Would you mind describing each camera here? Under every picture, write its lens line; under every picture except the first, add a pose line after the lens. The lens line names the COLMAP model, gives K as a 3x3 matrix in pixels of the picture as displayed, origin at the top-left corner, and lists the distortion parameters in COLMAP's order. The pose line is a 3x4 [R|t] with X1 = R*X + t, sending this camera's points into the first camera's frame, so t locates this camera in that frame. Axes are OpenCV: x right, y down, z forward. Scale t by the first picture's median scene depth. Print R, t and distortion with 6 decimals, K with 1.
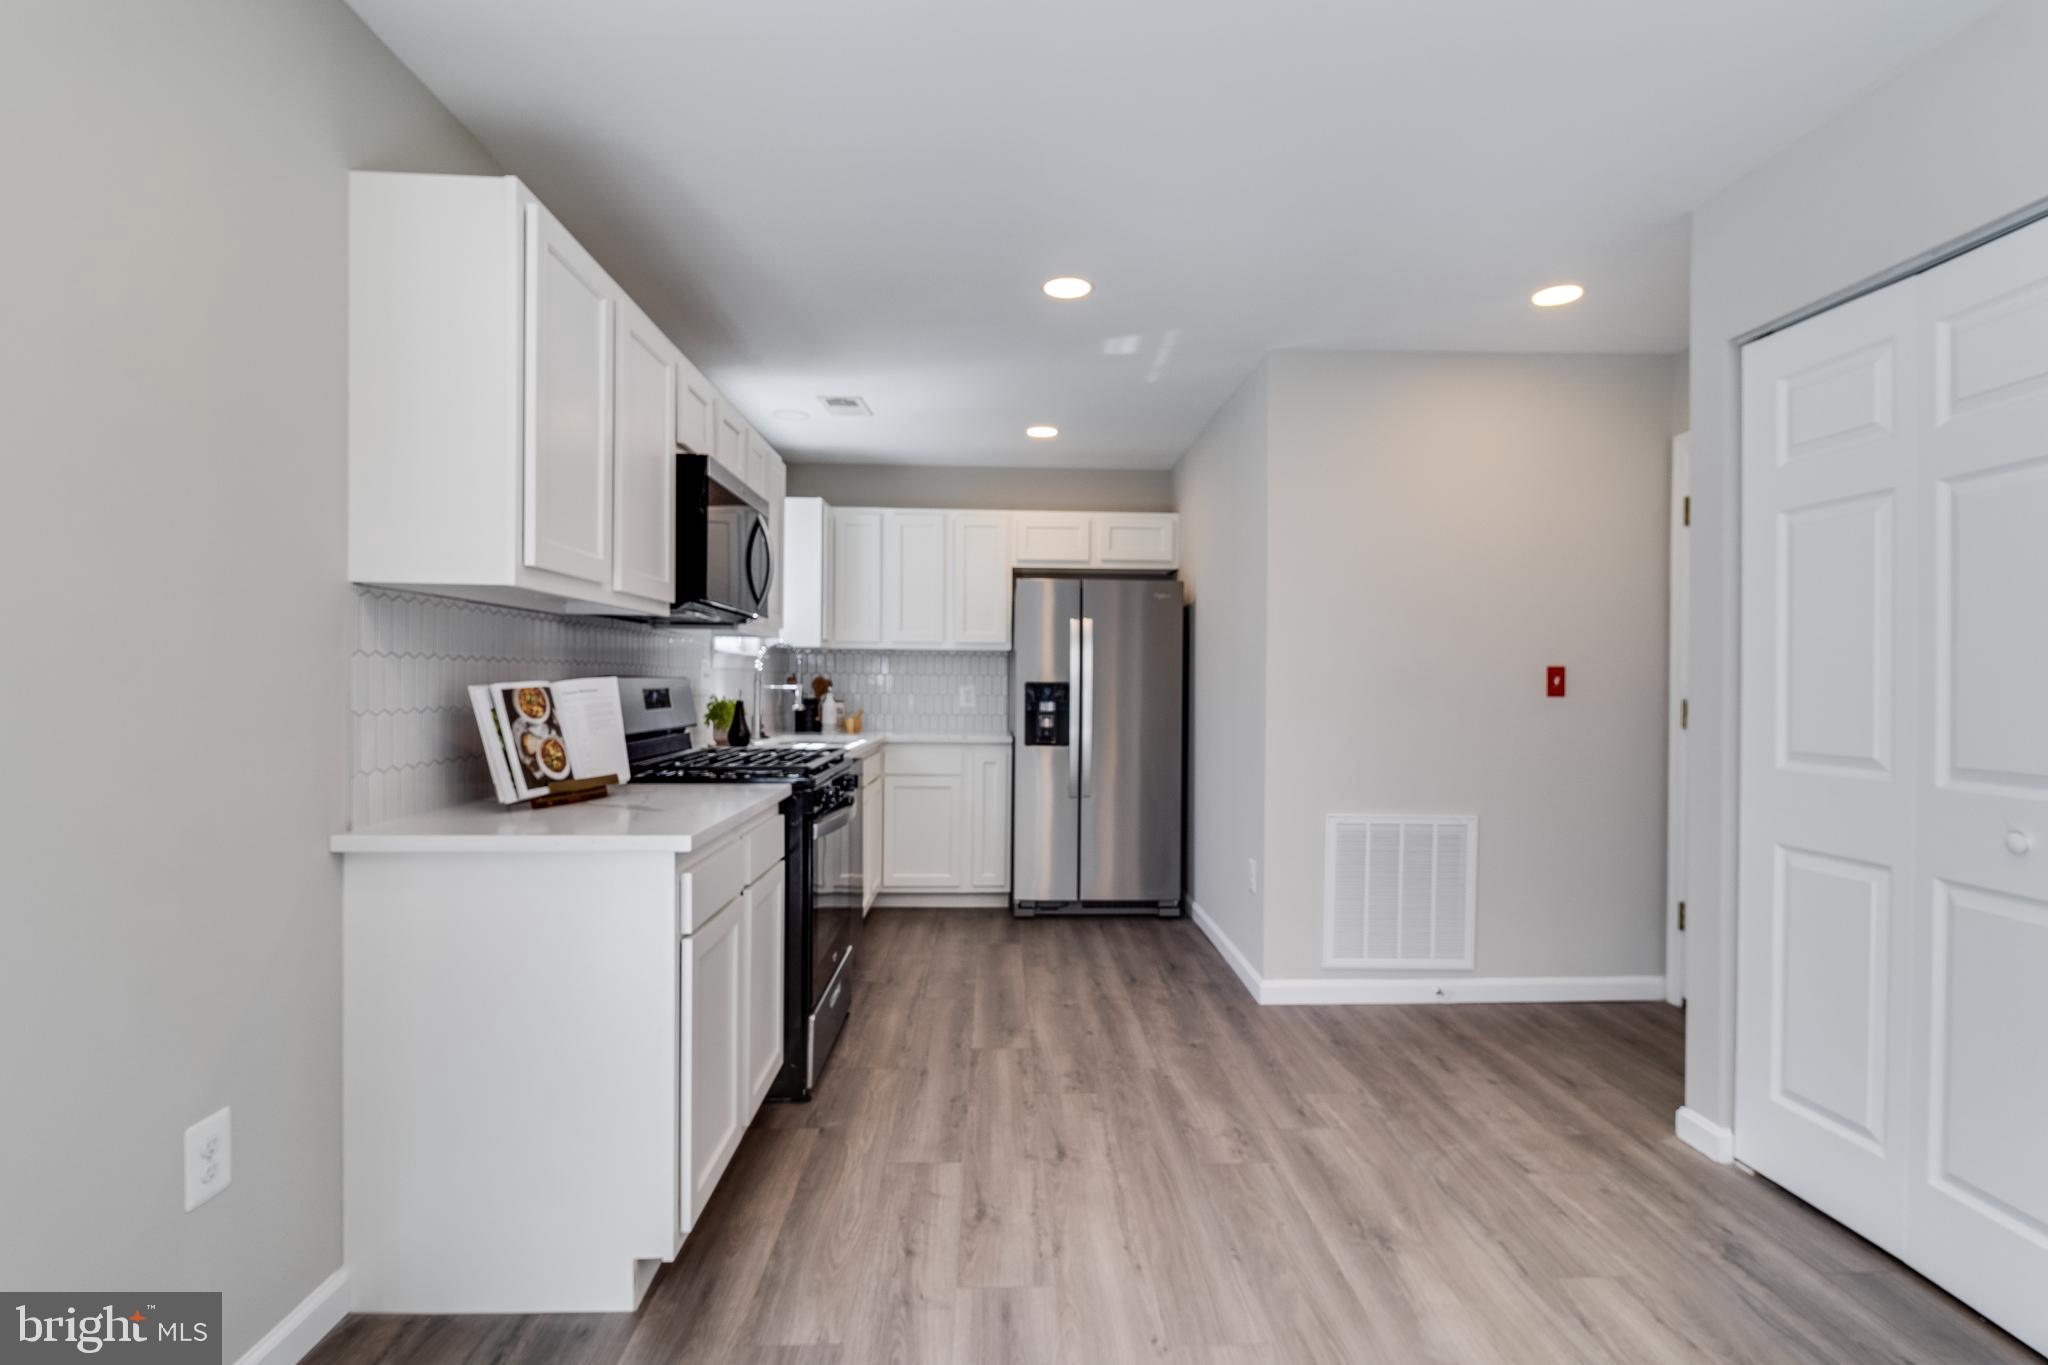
lens RADIAL K [[995.3, 0, 1026.9], [0, 995.3, 690.5], [0, 0, 1]] dist [0.001344, -0.000499]
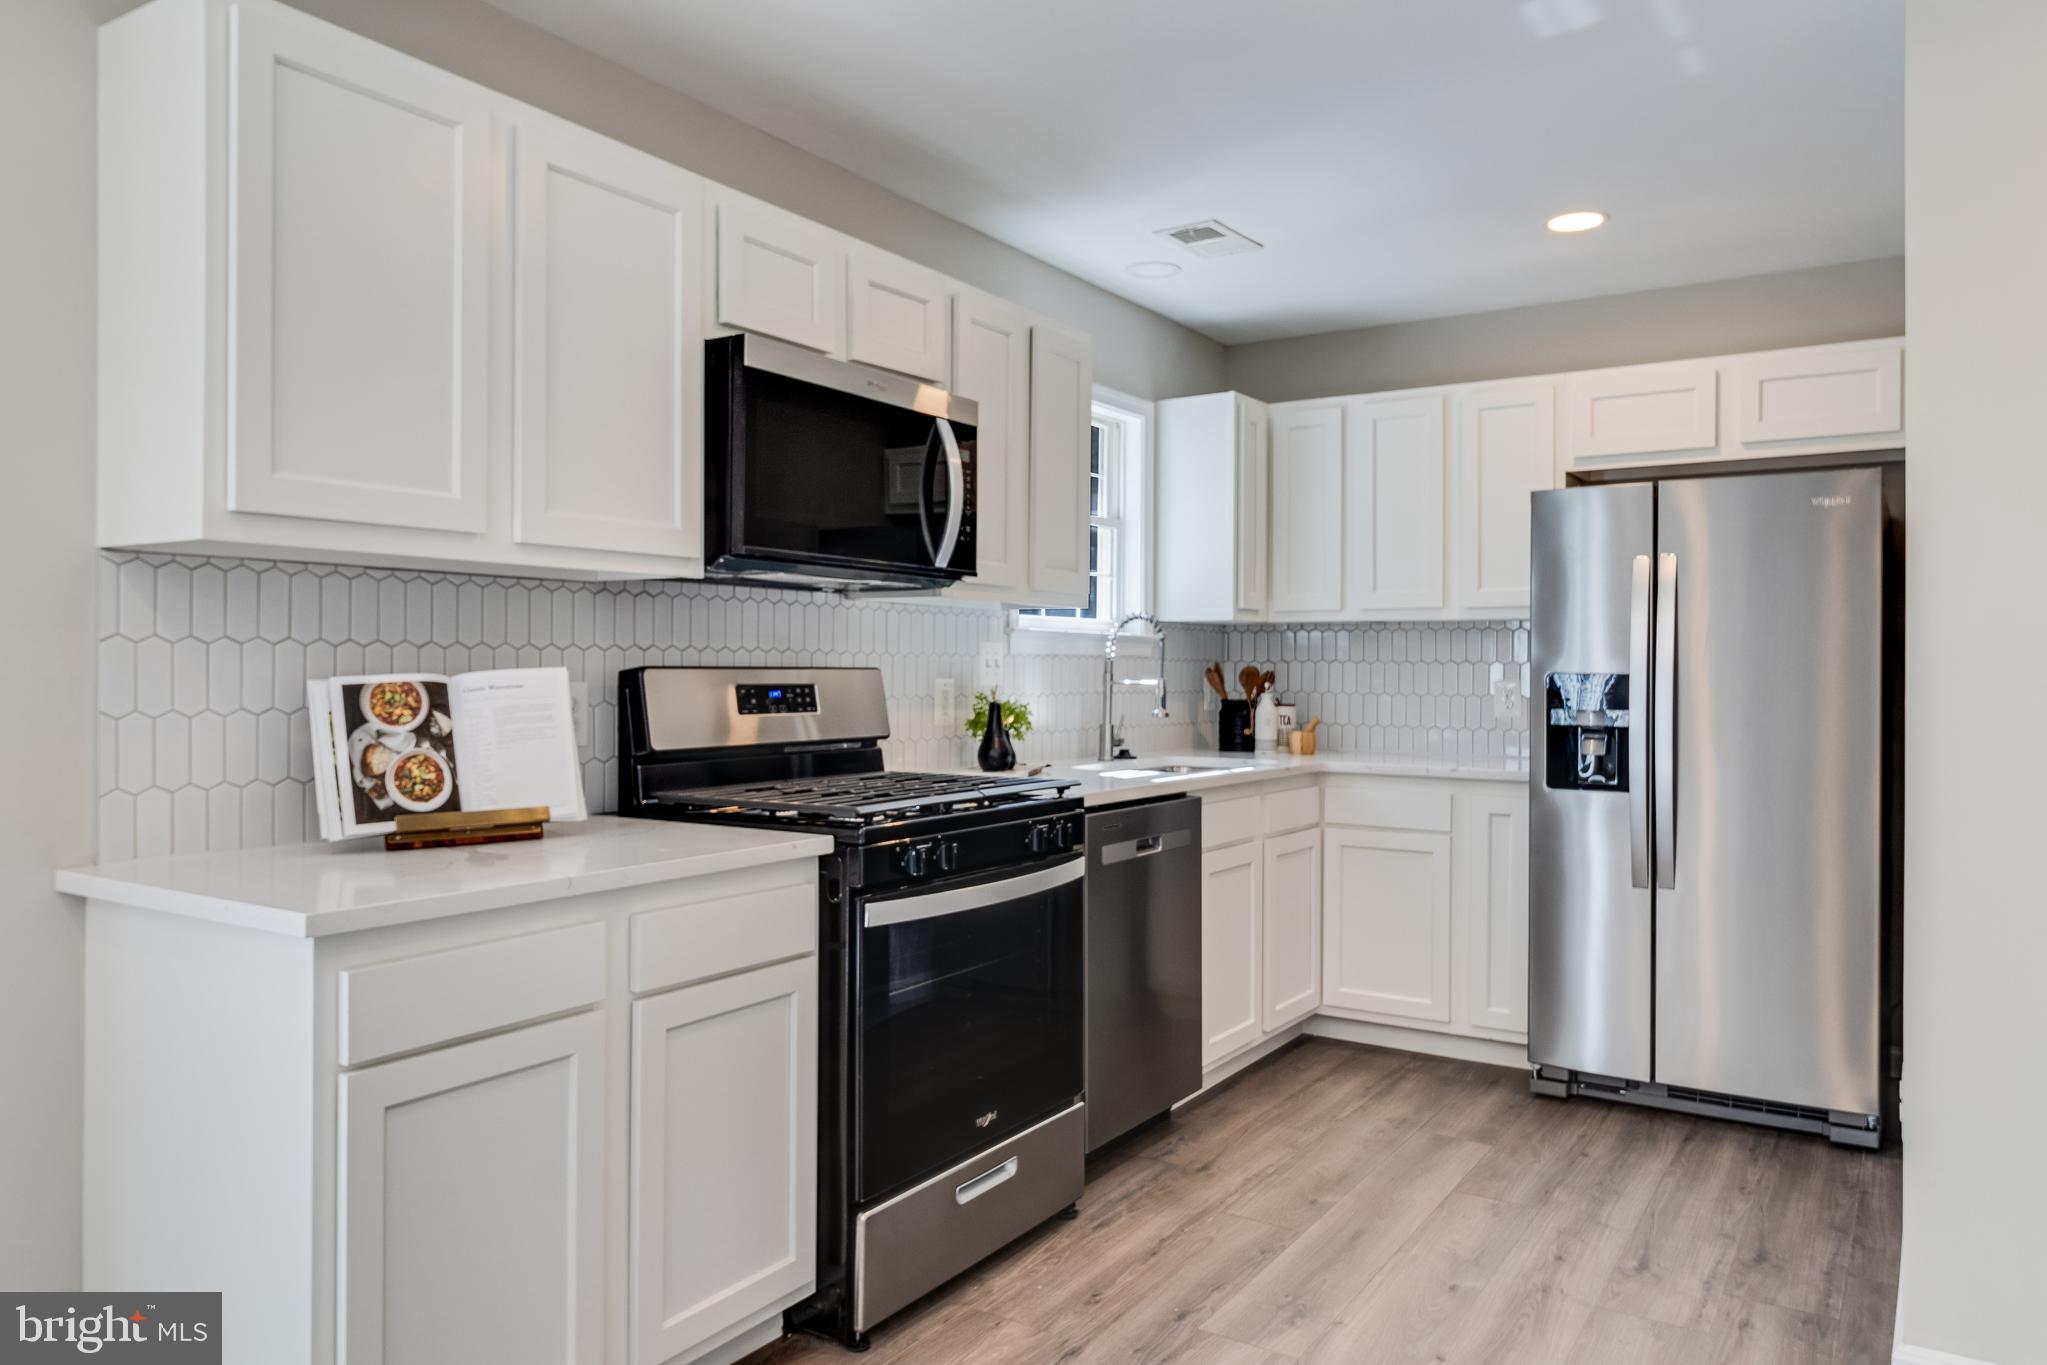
lens RADIAL K [[1370.5, 0, 1024.7], [0, 1370.5, 670.3], [0, 0, 1]] dist [0.000939, -0.000781]
pose [[0.816698, -0.004118, -0.577050, 0.377242], [-0.003142, 0.999928, -0.011583, -0.001303], [0.577056, 0.011273, 0.816627, 0.376503]]
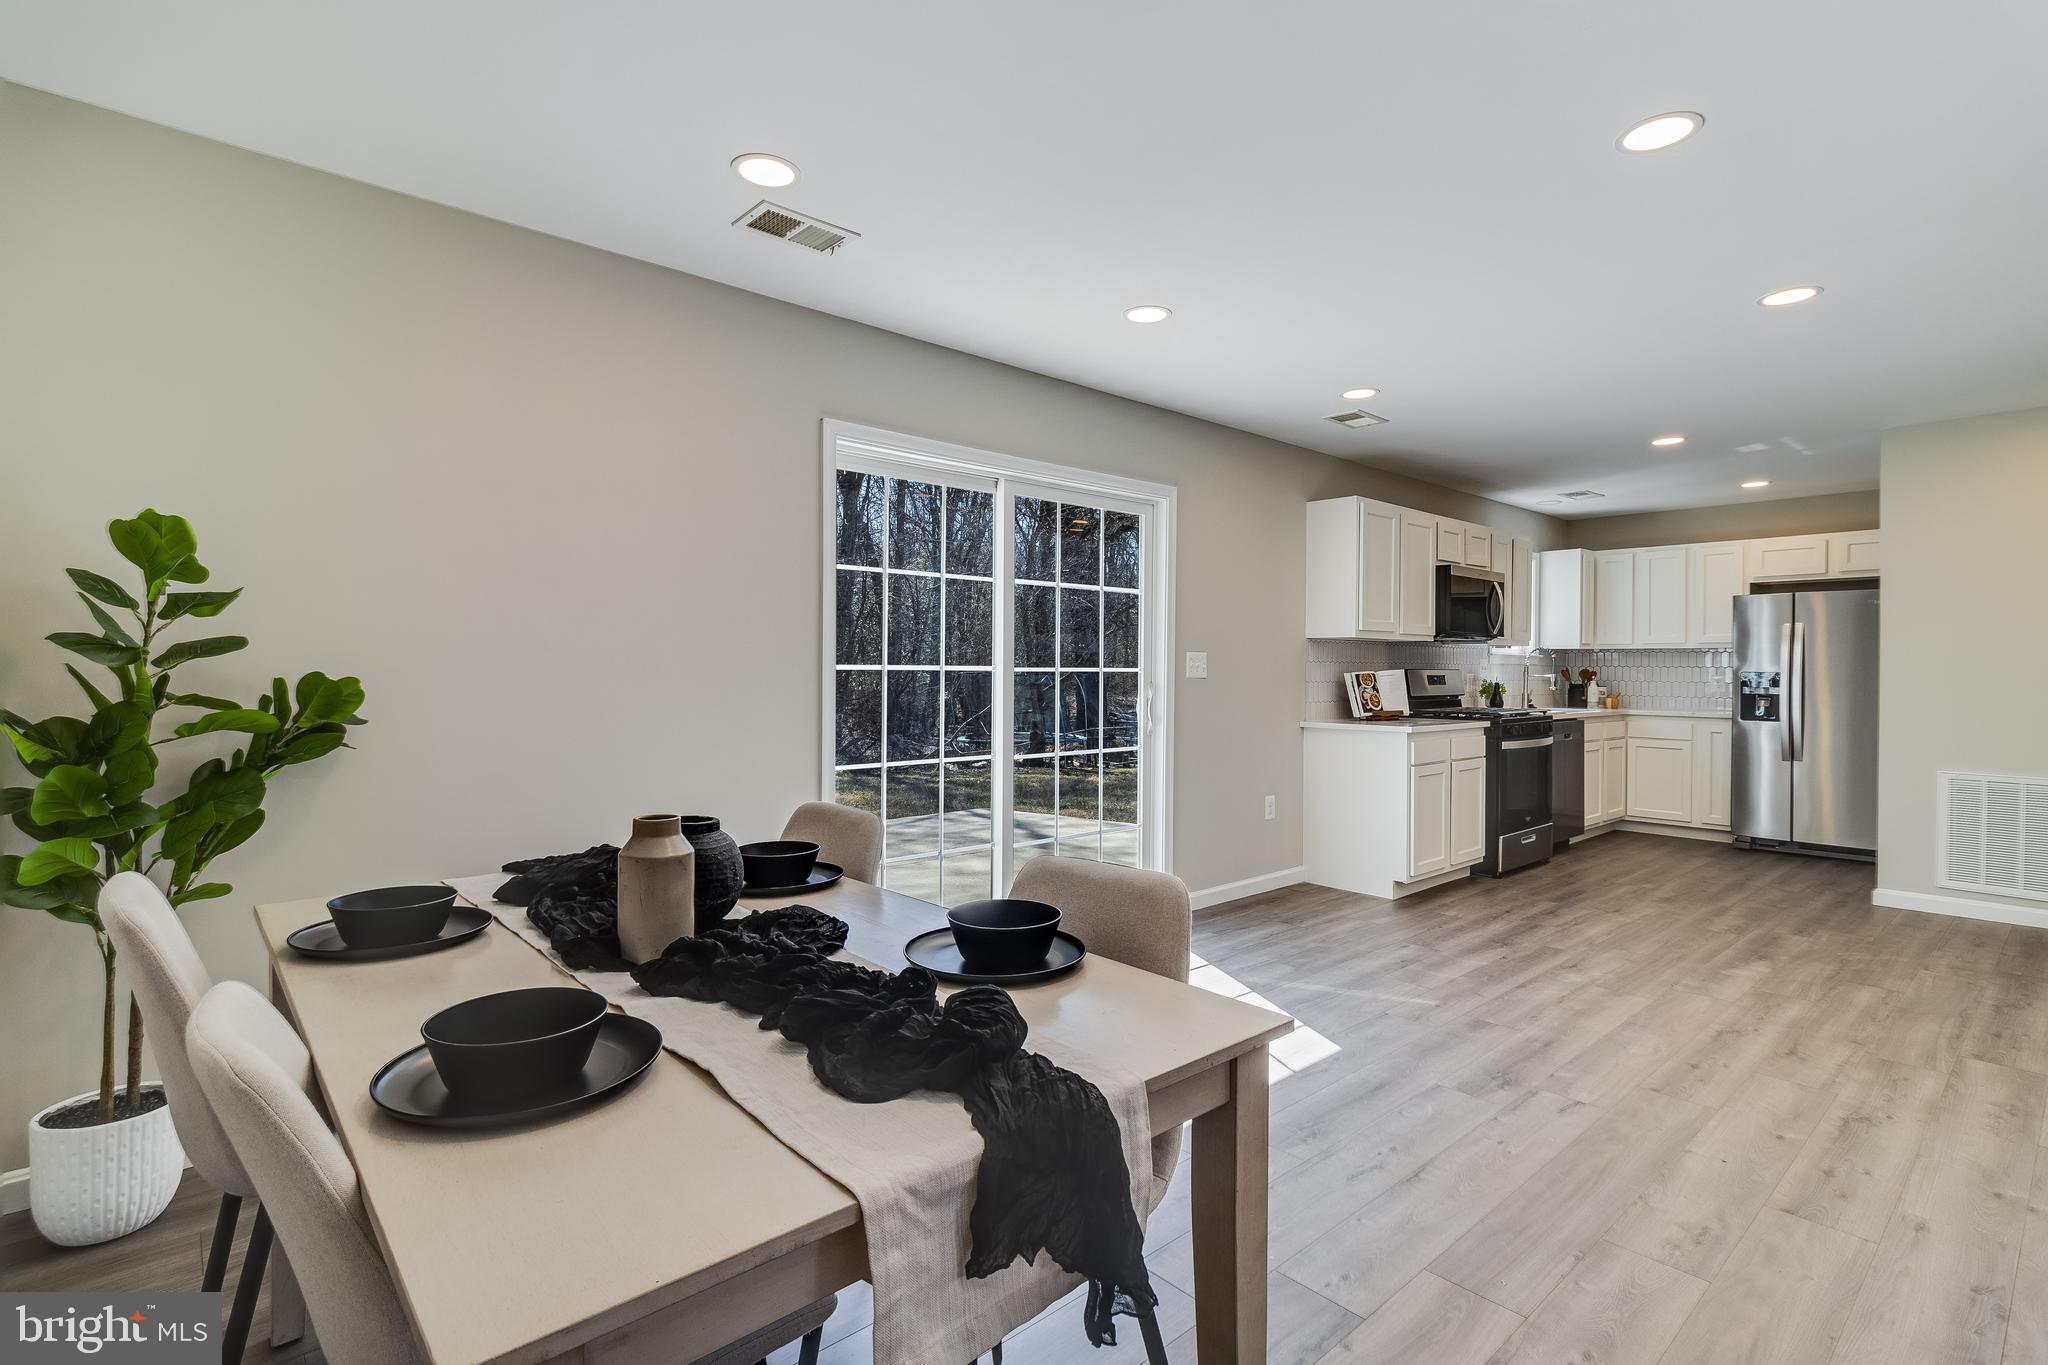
lens RADIAL K [[955.0, 0, 1028.4], [0, 955.0, 676.2], [0, 0, 1]] dist [-0.000321, 0.000144]
pose [[0.636813, 0.000747, -0.771018, 0.703229], [-0.006695, 0.999967, -0.004561, 0.017034], [0.770989, 0.008066, 0.636797, -1.031082]]
